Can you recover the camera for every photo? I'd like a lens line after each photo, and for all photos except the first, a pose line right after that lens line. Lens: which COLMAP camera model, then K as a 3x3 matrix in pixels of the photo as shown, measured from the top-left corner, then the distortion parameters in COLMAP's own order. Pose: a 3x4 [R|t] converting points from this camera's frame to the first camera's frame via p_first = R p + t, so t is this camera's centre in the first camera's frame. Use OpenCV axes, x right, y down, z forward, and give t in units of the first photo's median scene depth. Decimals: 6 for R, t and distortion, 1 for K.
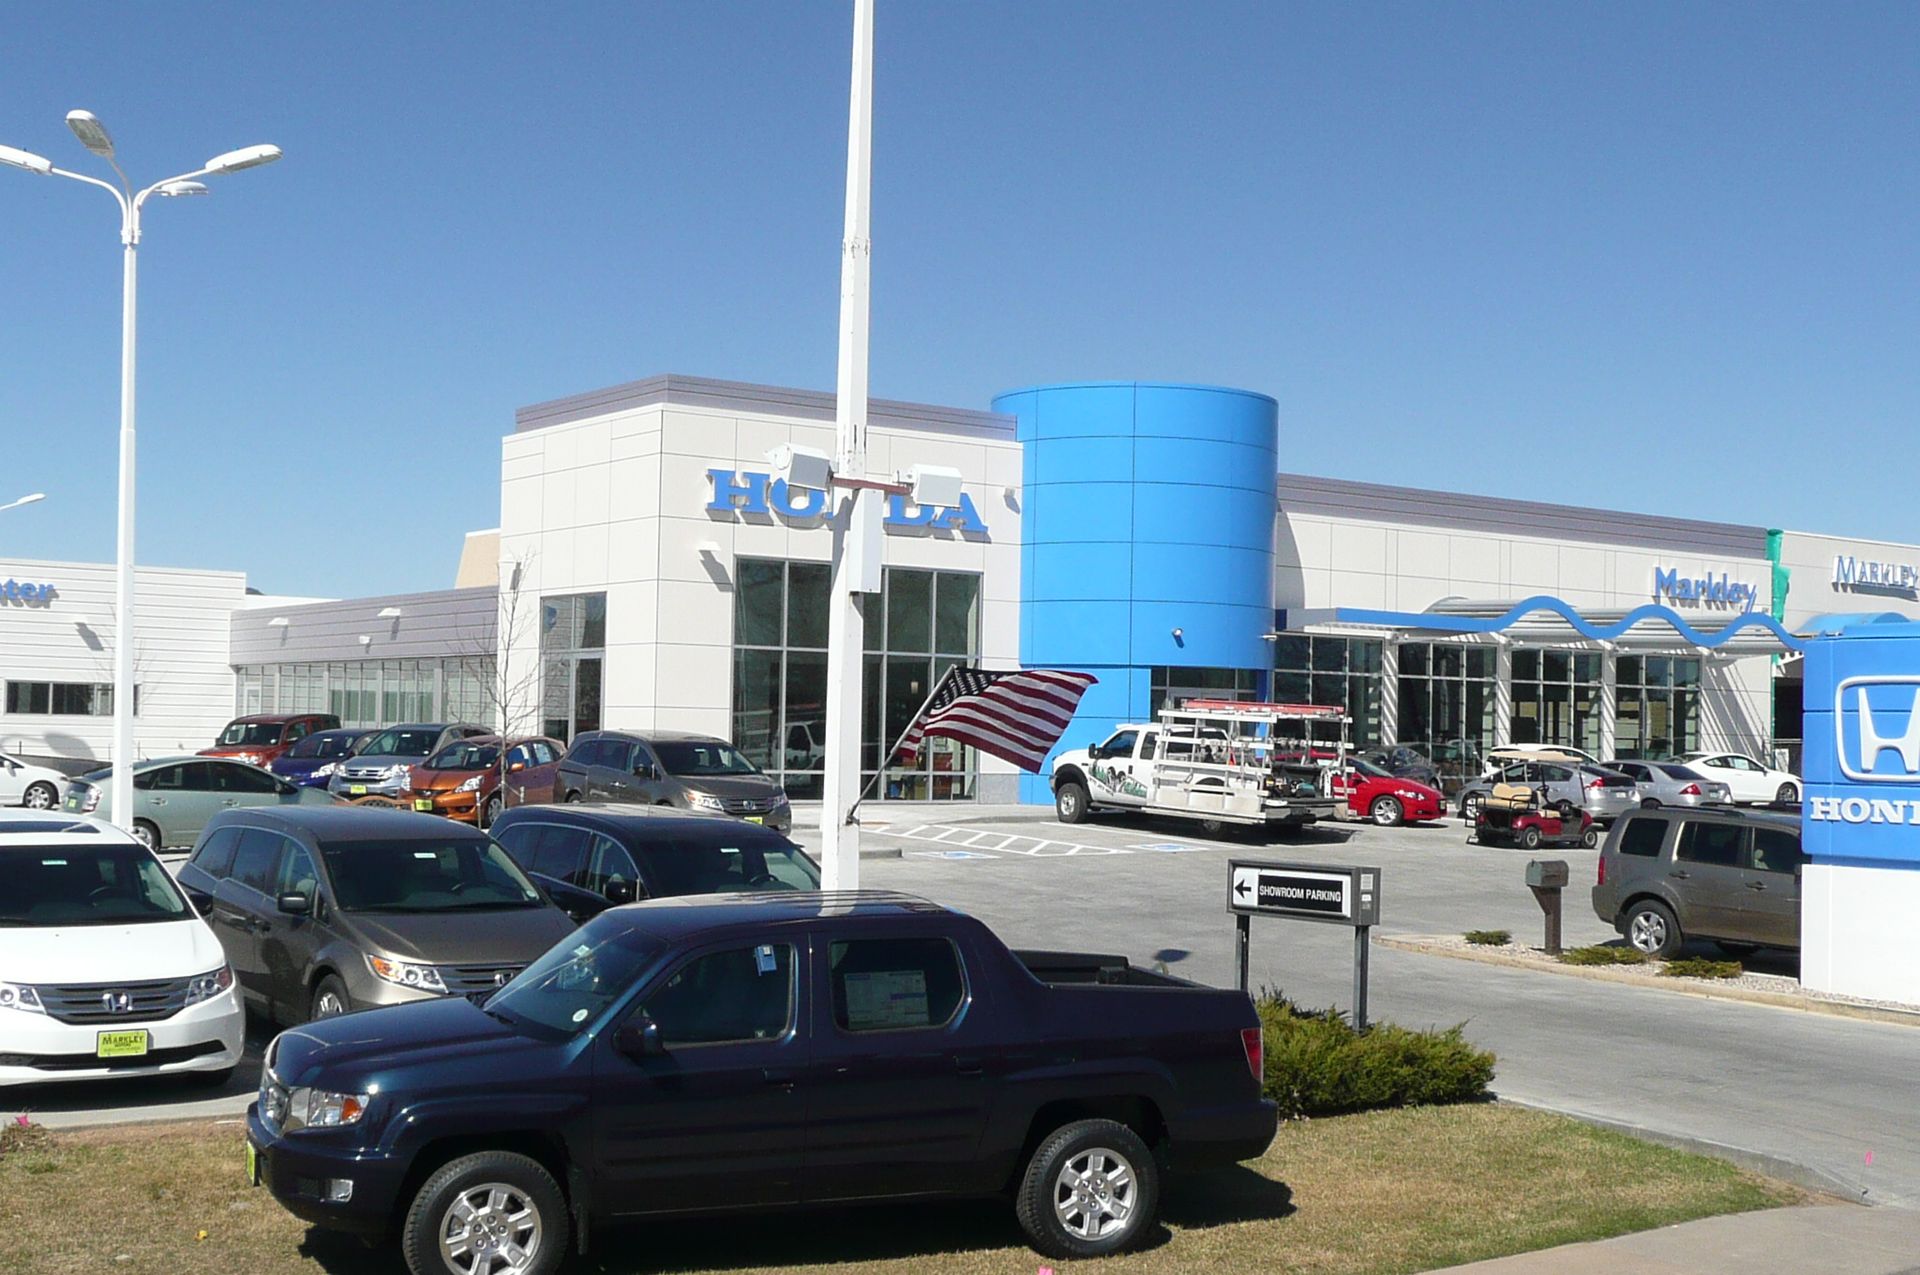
lens RADIAL K [[2291.5, 0, 910.0], [0, 2291.5, 637.8], [0, 0, 1]] dist [-0.037144, 0.046683]
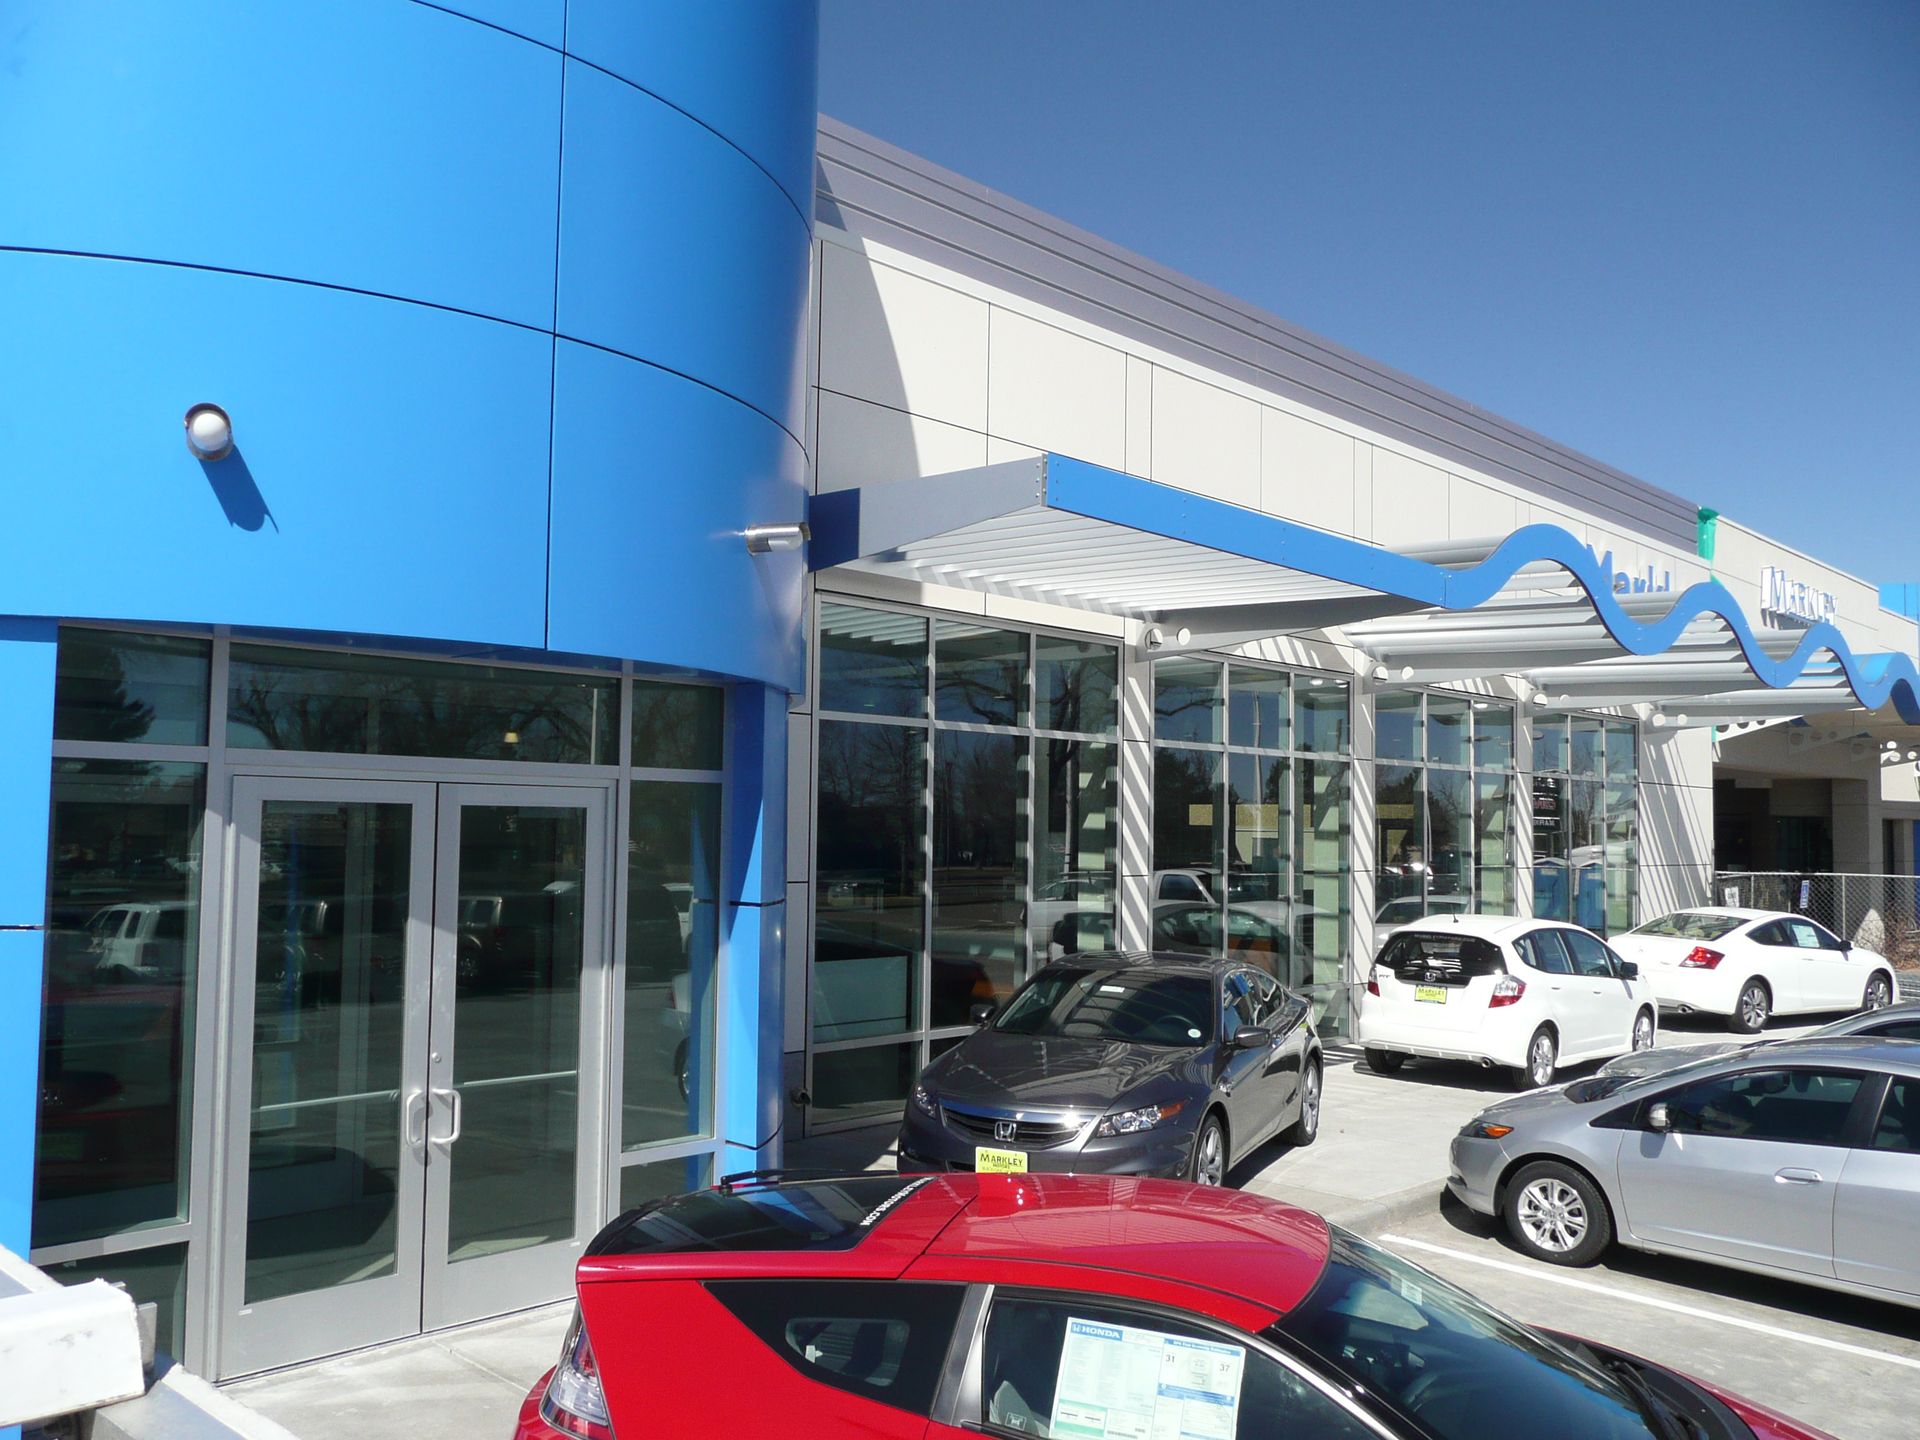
lens RADIAL K [[1620.4, 0, 932.1], [0, 1620.4, 724.9], [0, 0, 1]] dist [-0.035721, 0.041885]
pose [[0.982390, 0.005849, 0.186750, 0.124934], [-0.001922, 0.999773, -0.021201, 0.019258], [-0.186832, 0.020469, 0.982179, 0.732317]]
